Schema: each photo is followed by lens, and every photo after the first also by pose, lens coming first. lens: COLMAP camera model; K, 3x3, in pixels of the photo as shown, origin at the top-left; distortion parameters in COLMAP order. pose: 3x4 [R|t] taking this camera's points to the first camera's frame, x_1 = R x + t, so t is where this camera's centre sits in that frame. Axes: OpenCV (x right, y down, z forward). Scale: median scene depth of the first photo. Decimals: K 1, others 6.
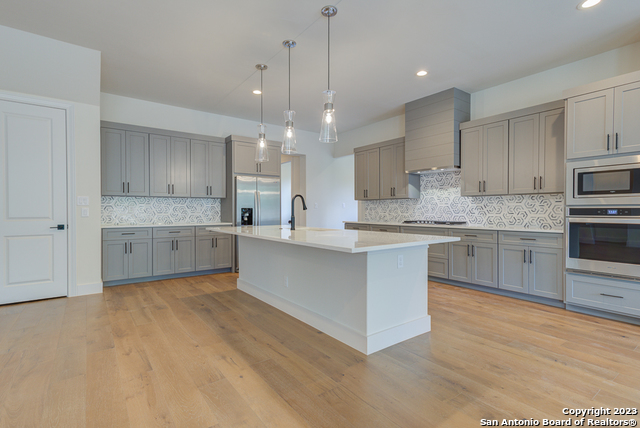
lens RADIAL K [[318.0, 0, 304.3], [0, 318.0, 216.1], [0, 0, 1]] dist [0.021746, 0.000621]
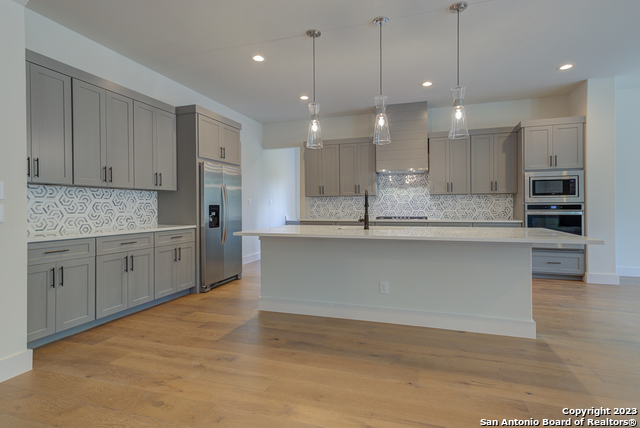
lens RADIAL K [[331.0, 0, 318.2], [0, 331.0, 207.7], [0, 0, 1]] dist [0.024042, 0.000119]
pose [[0.795900, -0.005158, 0.605407, -0.516591], [0.016380, 0.999781, -0.013016, -0.005049], [-0.605207, 0.020276, 0.795810, 0.252019]]
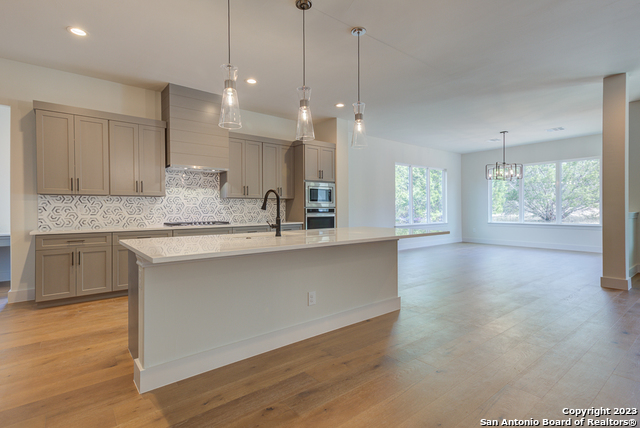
lens RADIAL K [[330.3, 0, 320.0], [0, 330.3, 214.0], [0, 0, 1]] dist [-0.000143, 0.000254]
pose [[-0.098386, -0.012248, 0.995073, -0.603349], [0.024300, 0.999597, 0.014706, -0.013527], [-0.994852, 0.025627, -0.098049, 0.716588]]
